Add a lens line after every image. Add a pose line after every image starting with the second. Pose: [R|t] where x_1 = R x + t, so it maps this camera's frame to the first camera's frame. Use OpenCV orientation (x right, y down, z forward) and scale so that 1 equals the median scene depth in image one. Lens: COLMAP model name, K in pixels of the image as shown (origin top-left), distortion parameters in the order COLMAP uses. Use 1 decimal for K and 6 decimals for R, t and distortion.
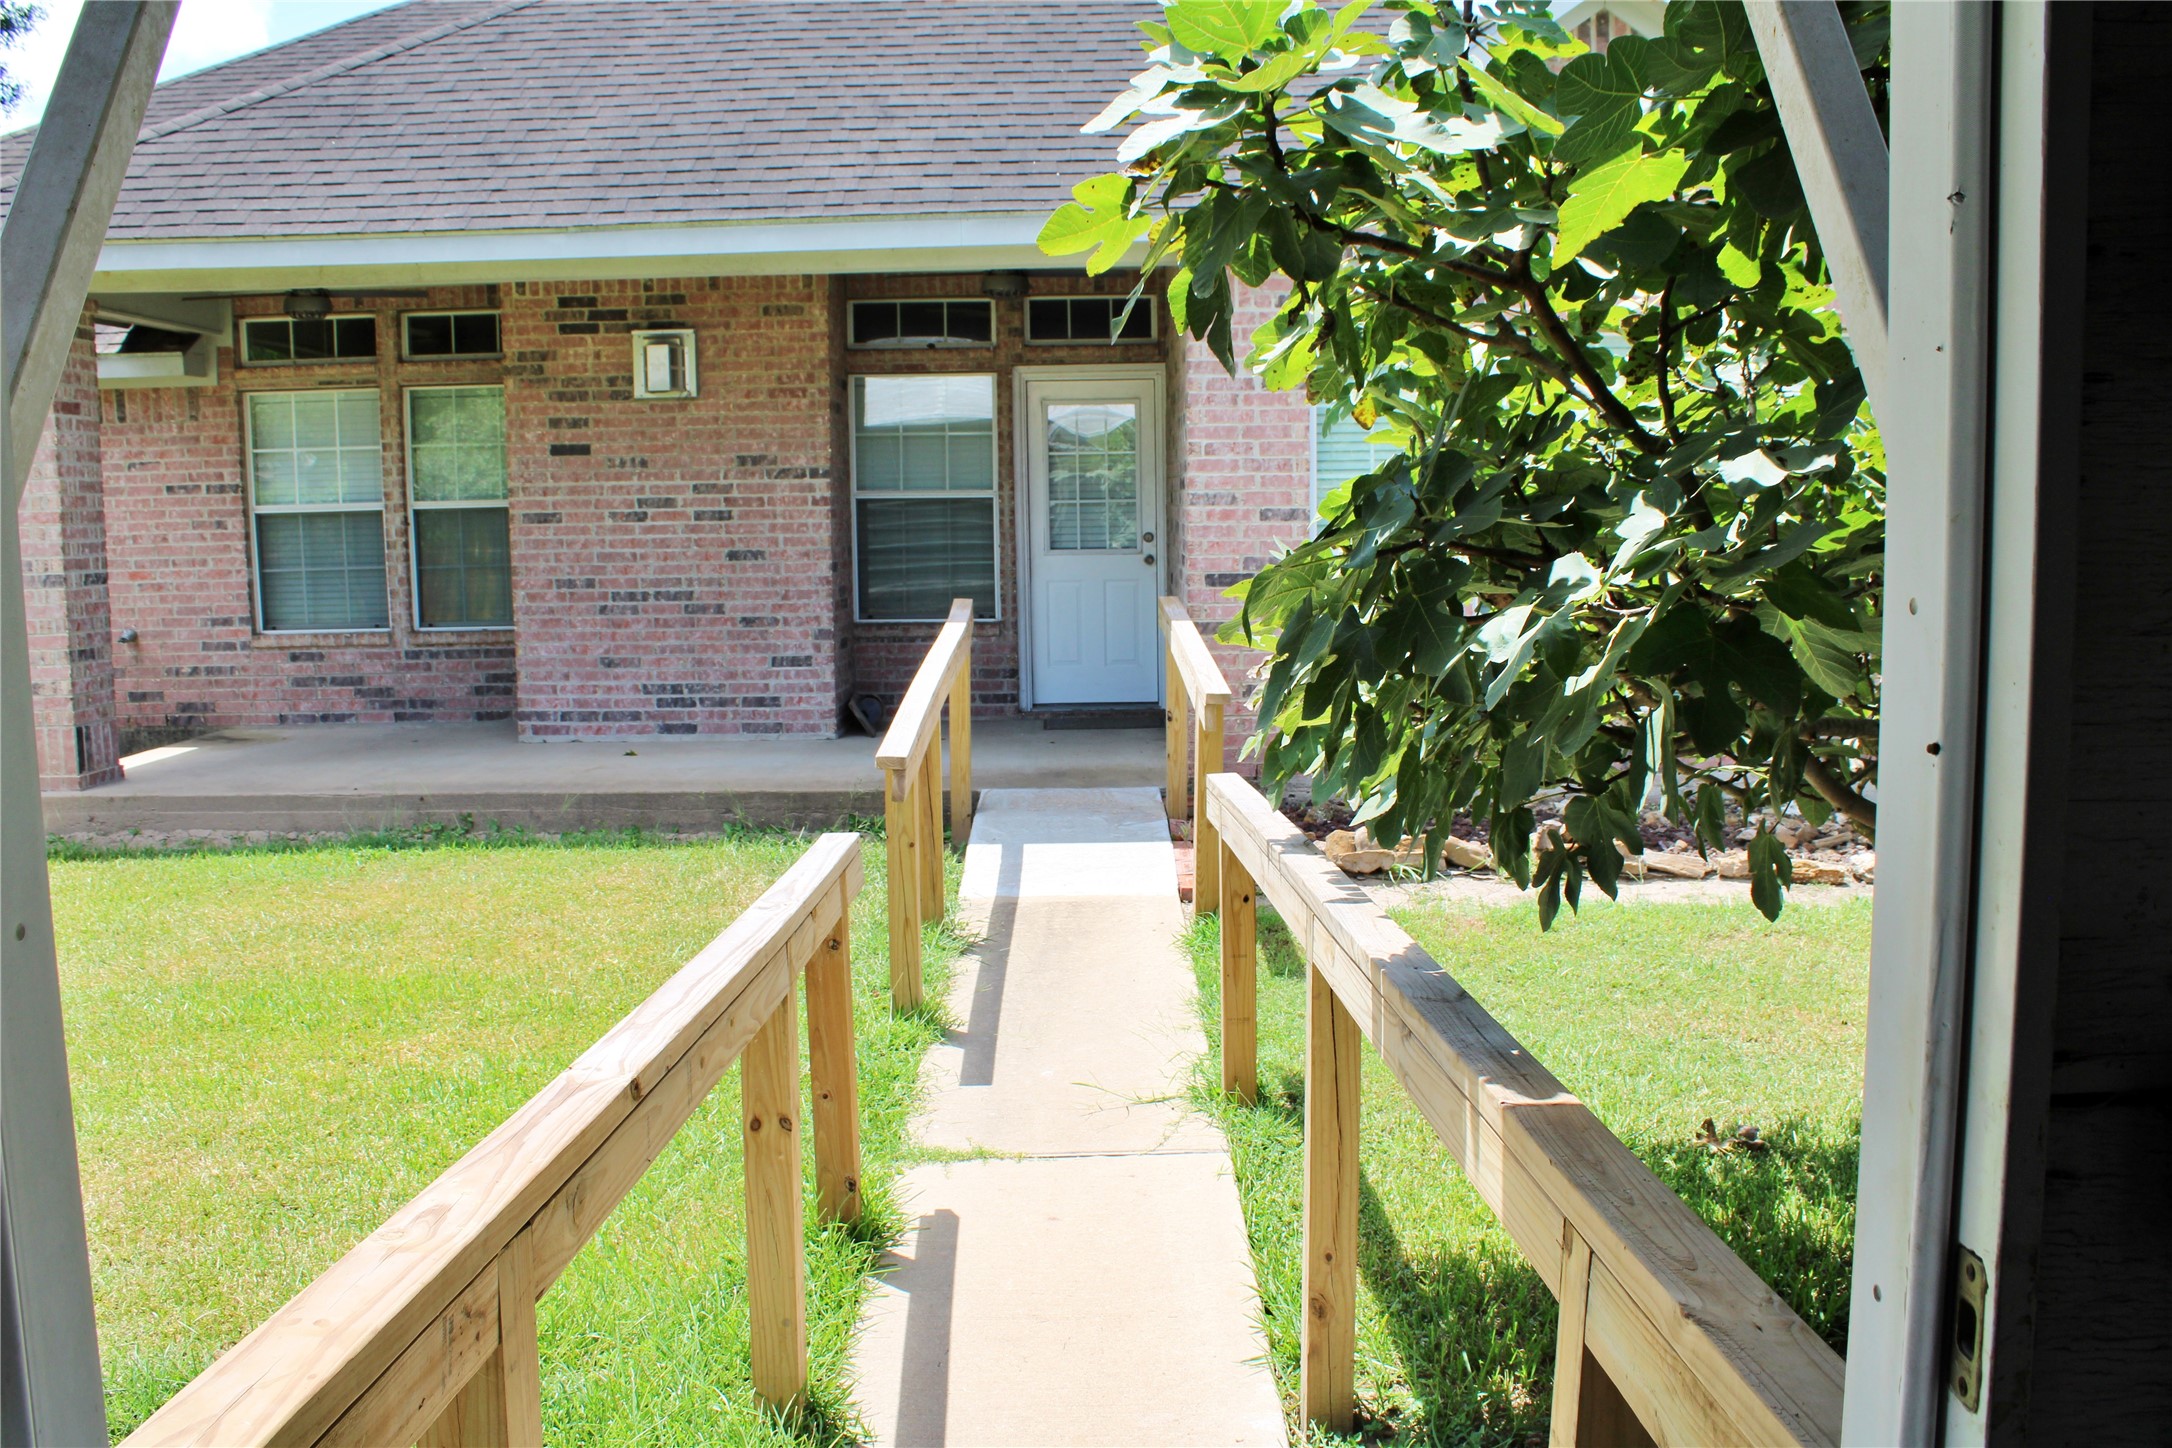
lens RADIAL K [[1829.9, 0, 1086.0], [0, 1829.9, 724.0], [0, 0, 1]] dist [-0.166712, 0.147880]
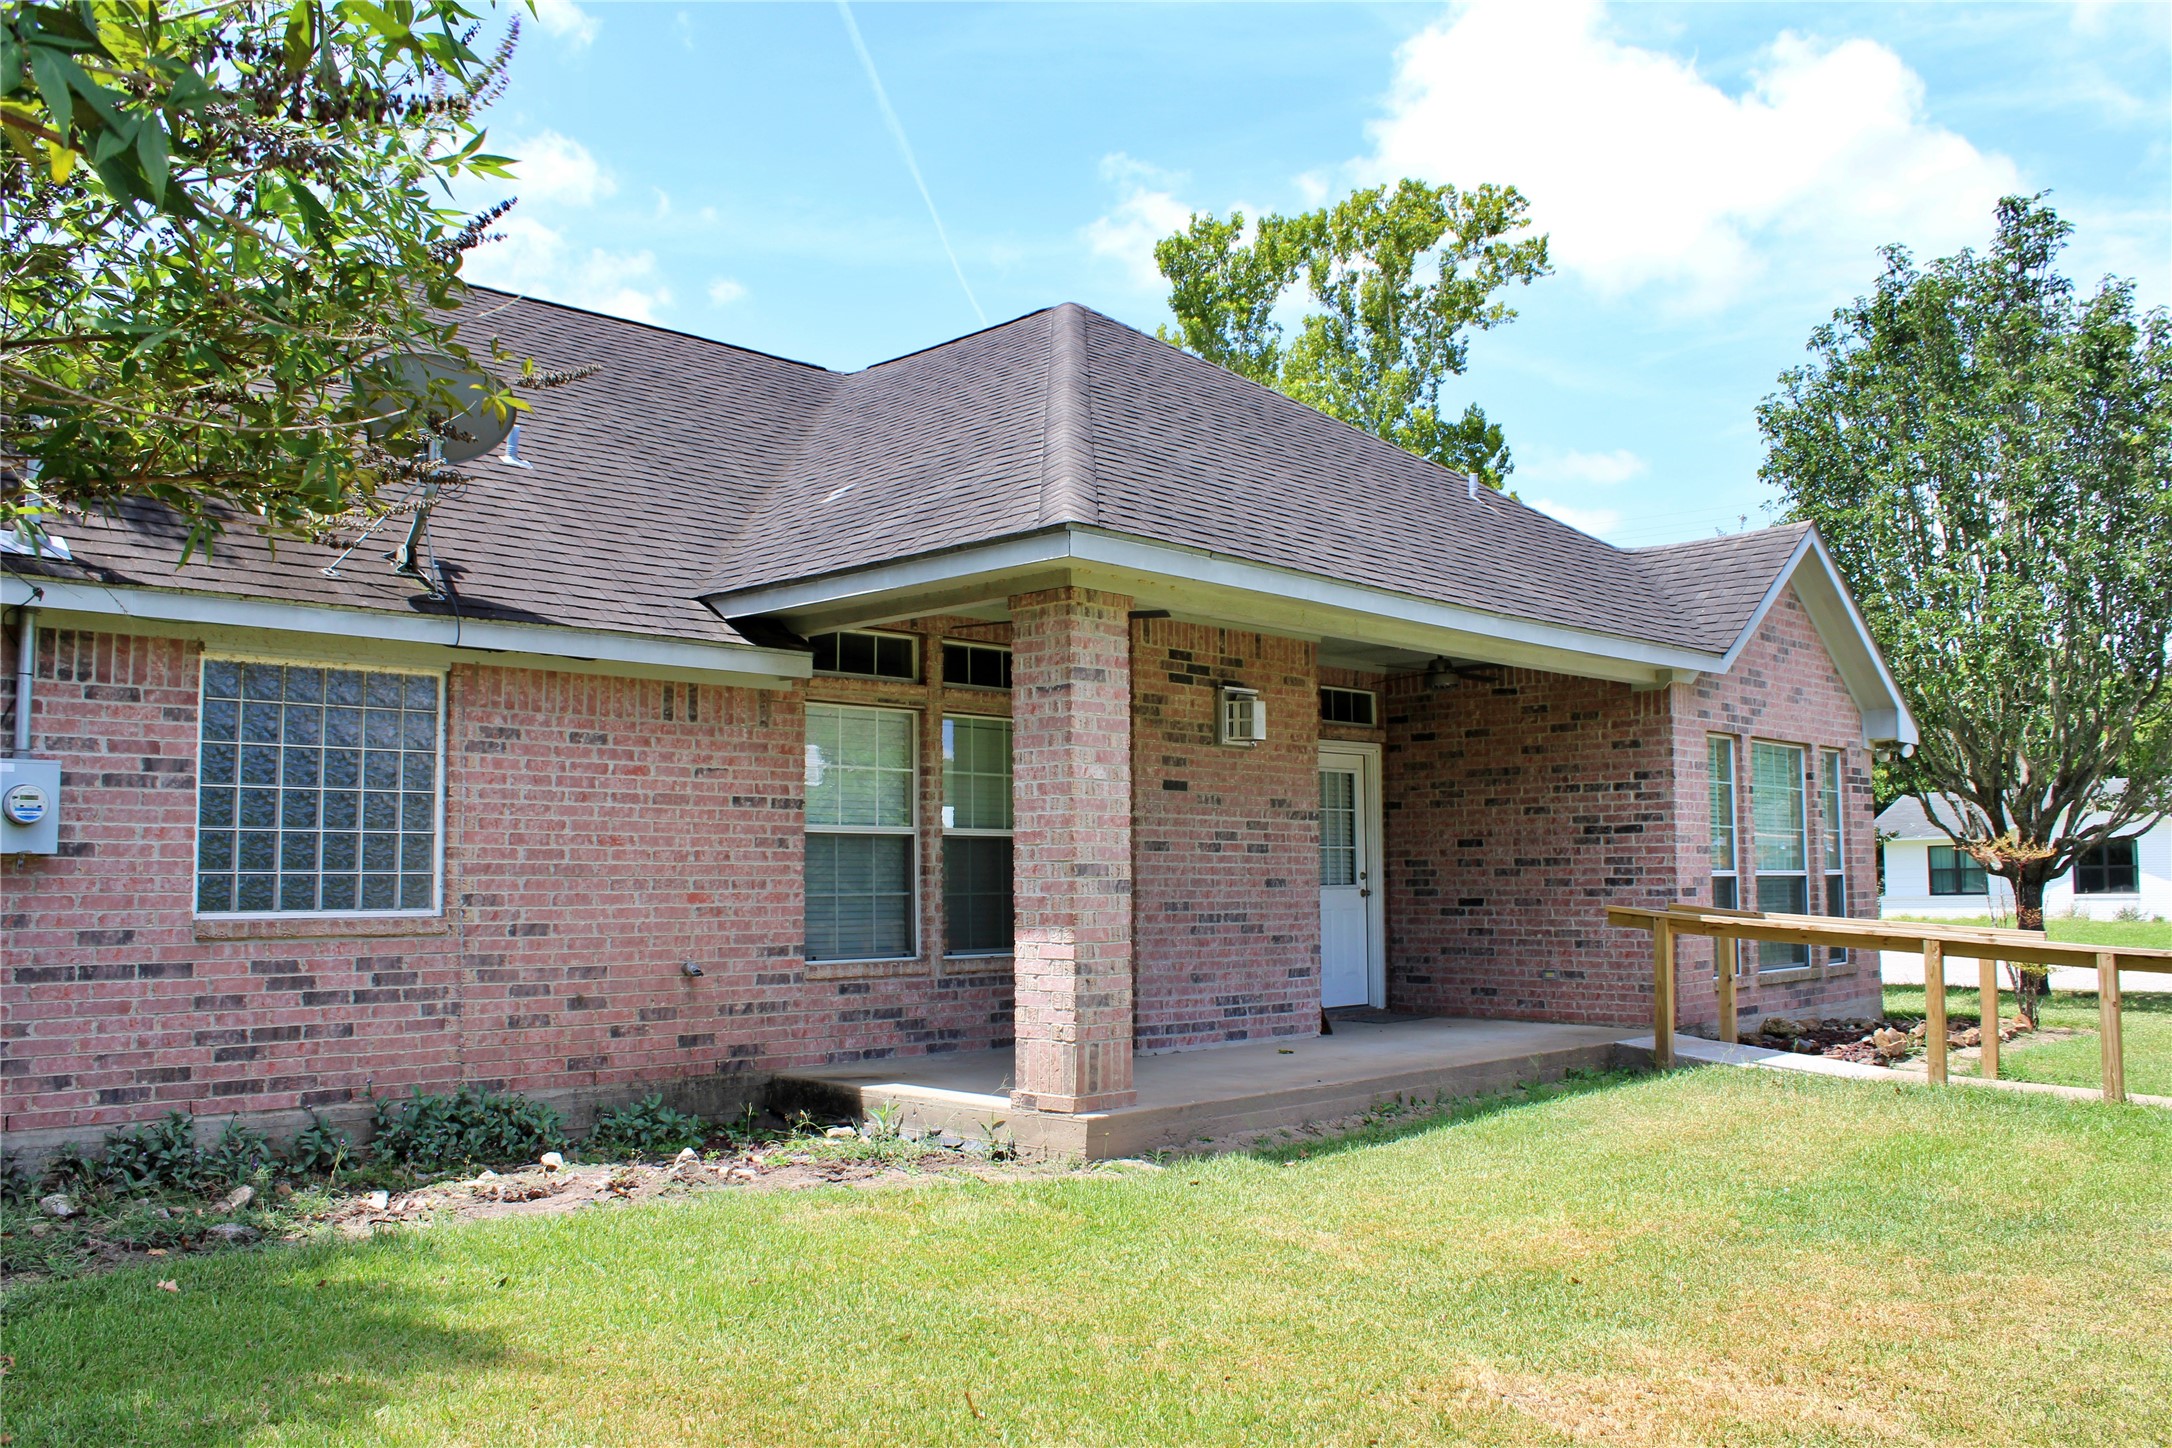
lens RADIAL K [[1829.9, 0, 1086.0], [0, 1829.9, 724.0], [0, 0, 1]] dist [-0.166712, 0.147880]
pose [[0.691791, 0.071997, 0.718499, -1.052667], [0.085628, 0.979817, -0.180627, 0.008707], [-0.717003, 0.186480, 0.671664, 0.256124]]
